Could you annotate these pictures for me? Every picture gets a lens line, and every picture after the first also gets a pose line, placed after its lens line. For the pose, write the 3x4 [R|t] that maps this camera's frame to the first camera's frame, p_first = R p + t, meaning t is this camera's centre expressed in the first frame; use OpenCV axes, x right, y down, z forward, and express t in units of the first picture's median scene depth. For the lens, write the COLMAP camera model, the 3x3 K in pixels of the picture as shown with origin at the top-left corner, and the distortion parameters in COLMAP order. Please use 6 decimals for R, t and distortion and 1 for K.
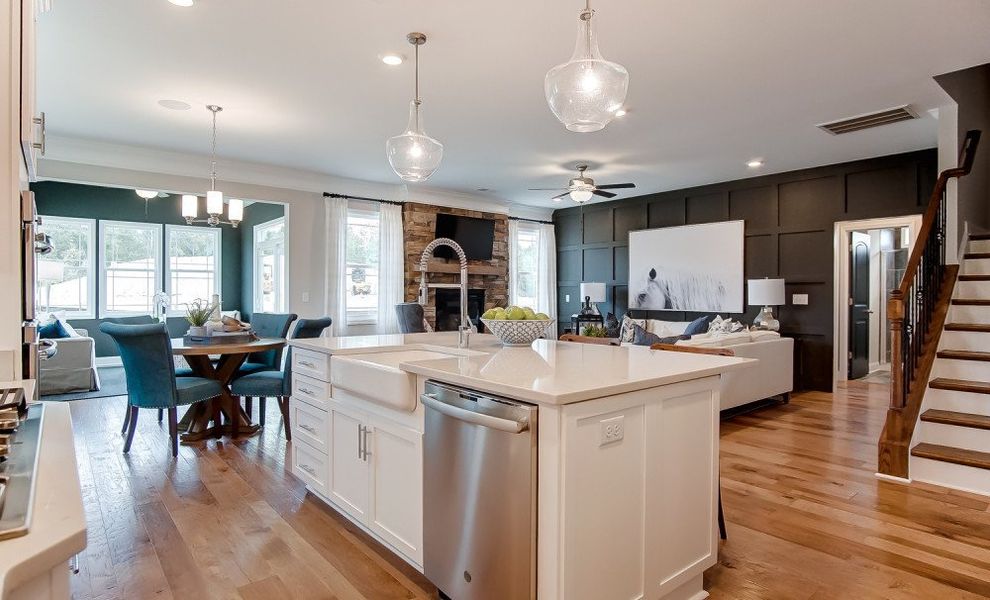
lens RADIAL K [[538.2, 0, 495.1], [0, 538.2, 295.6], [0, 0, 1]] dist [-0.003295, -0.000285]
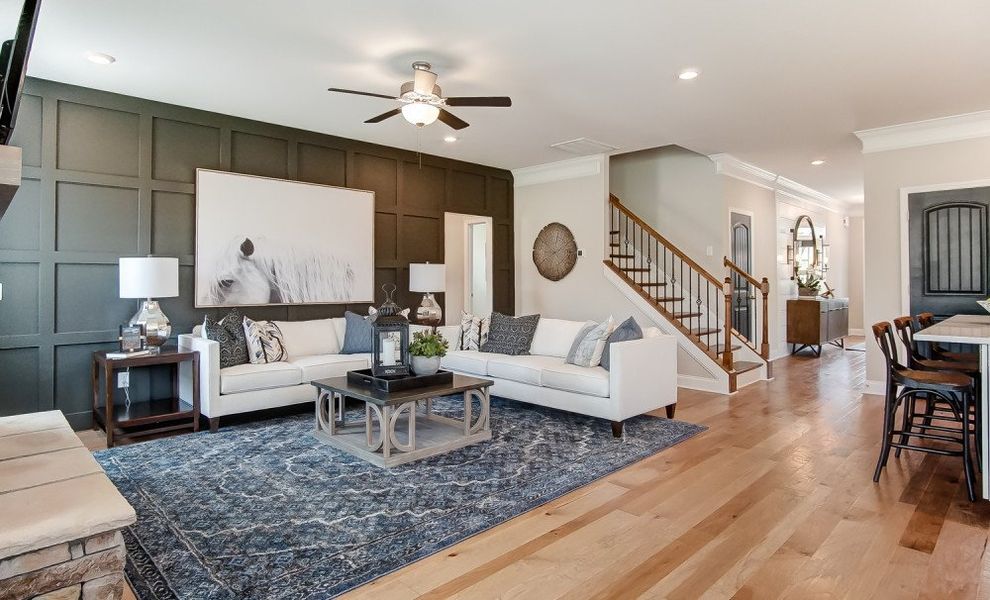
lens RADIAL K [[538.2, 0, 495.0], [0, 538.2, 294.8], [0, 0, 1]] dist [-0.003295, -0.000285]
pose [[-0.084852, -0.022054, 0.996149, -0.351774], [0.013127, 0.999644, 0.023249, 0.003178], [-0.996307, 0.015050, -0.084532, 0.770979]]
